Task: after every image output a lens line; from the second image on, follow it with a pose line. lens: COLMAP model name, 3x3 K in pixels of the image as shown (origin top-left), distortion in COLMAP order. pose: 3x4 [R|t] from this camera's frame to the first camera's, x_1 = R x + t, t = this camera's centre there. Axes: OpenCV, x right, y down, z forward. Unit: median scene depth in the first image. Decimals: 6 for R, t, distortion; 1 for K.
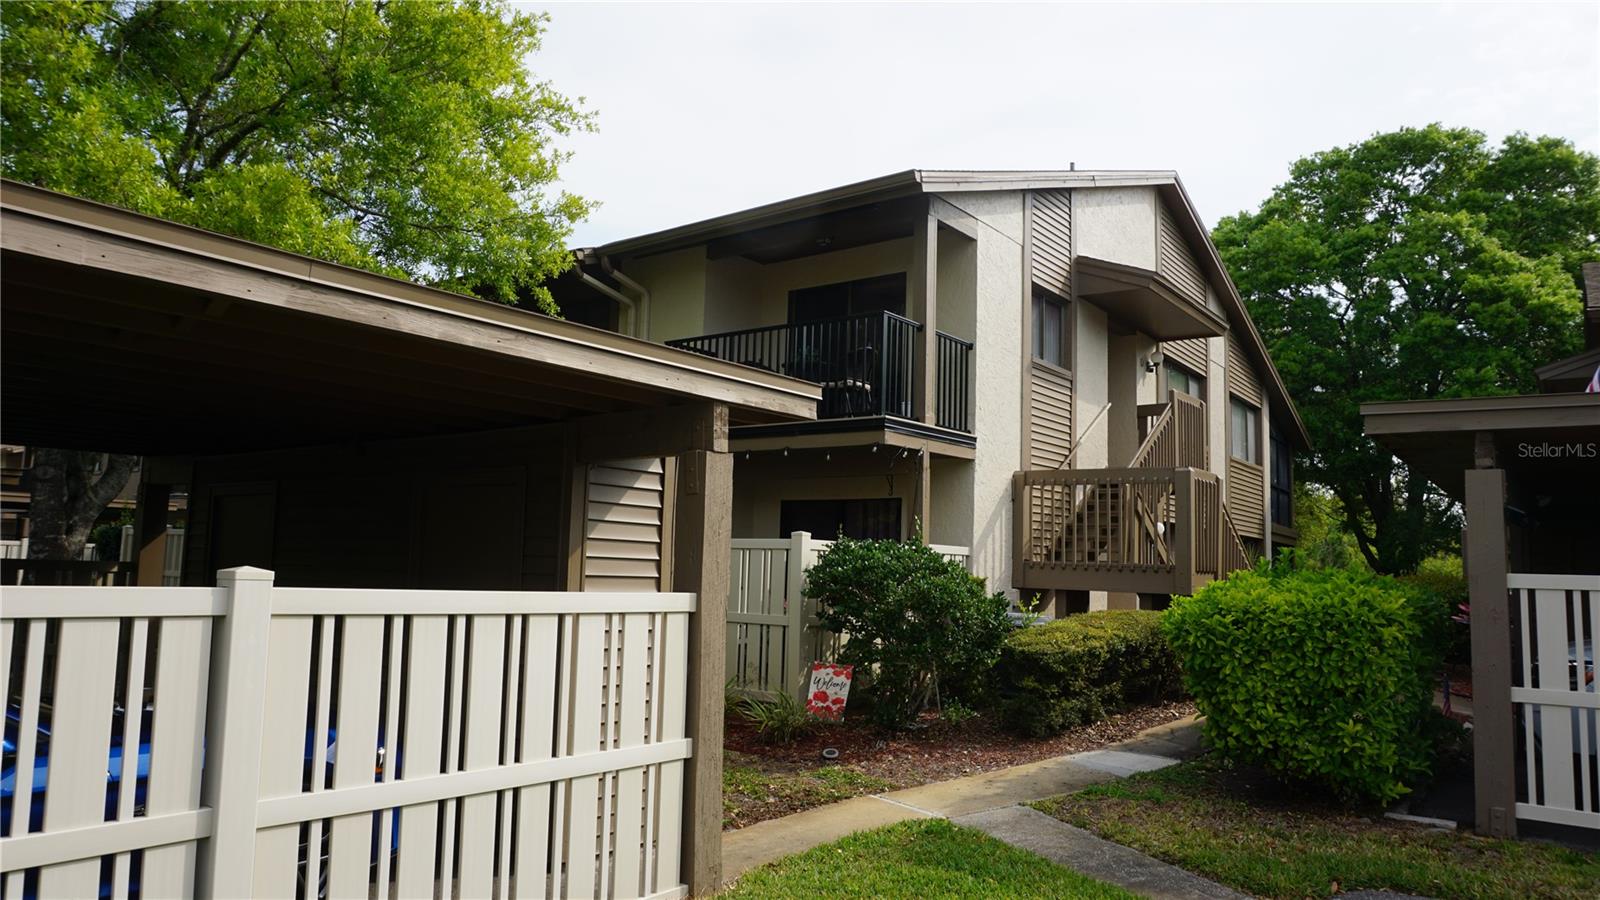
lens RADIAL K [[1089.4, 0, 786.2], [0, 1089.4, 456.6], [0, 0, 1]] dist [-0.060175, 0.052887]
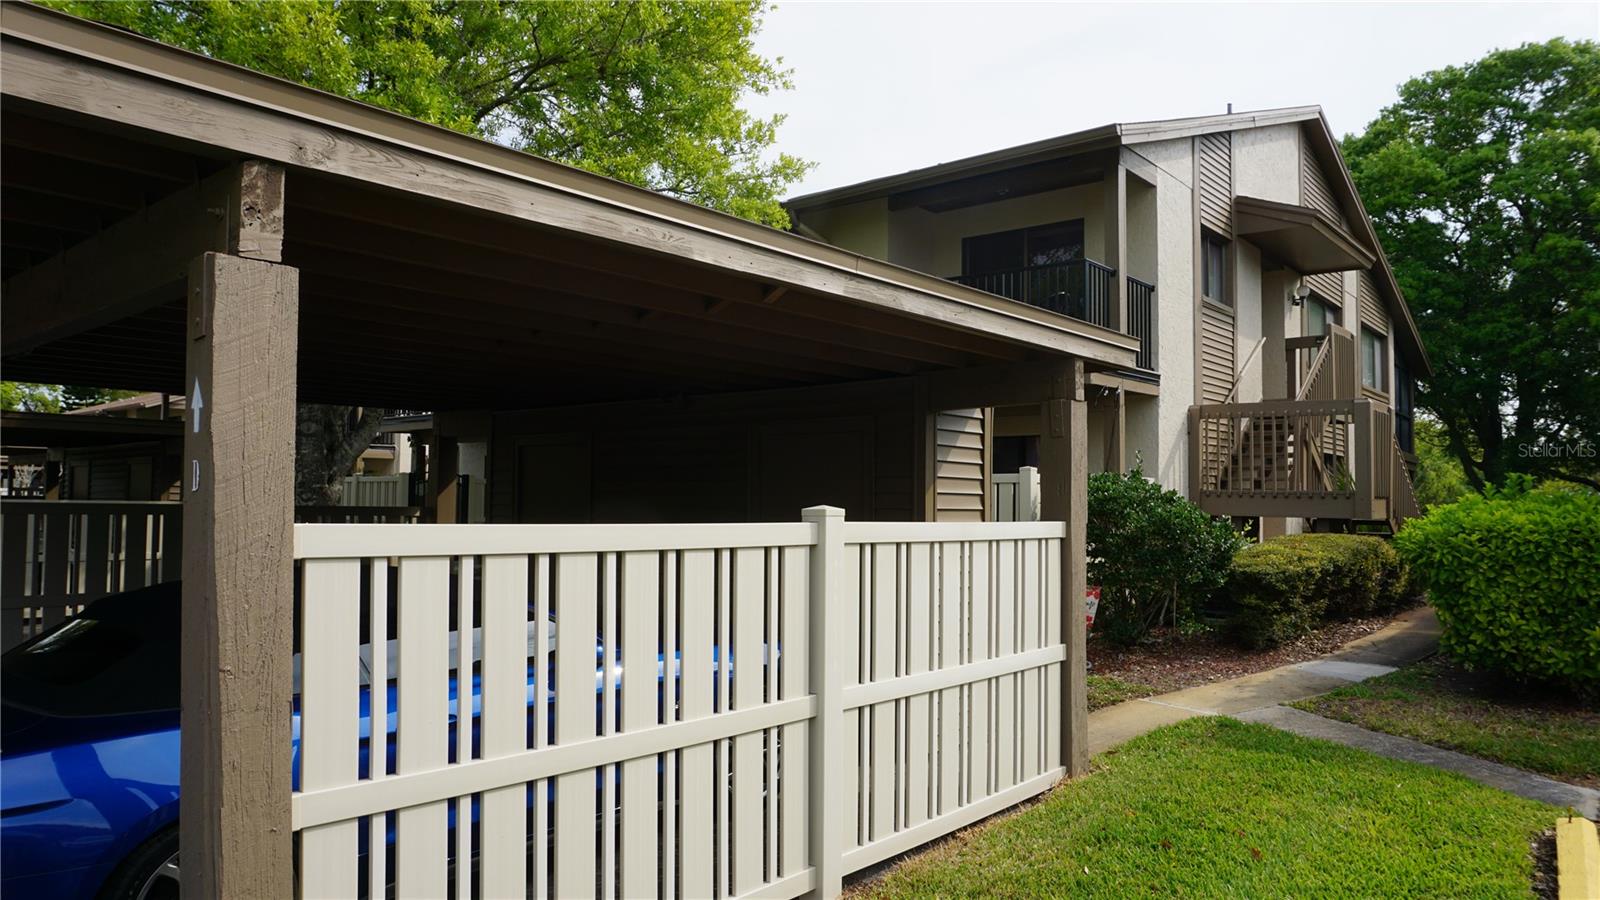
lens RADIAL K [[1089.4, 0, 798.6], [0, 1089.4, 455.9], [0, 0, 1]] dist [-0.060175, 0.052887]
pose [[0.998724, -0.020849, -0.046002, -0.148854], [0.023510, 0.998036, 0.058071, -0.009364], [0.044701, -0.059078, 0.997252, -0.083186]]
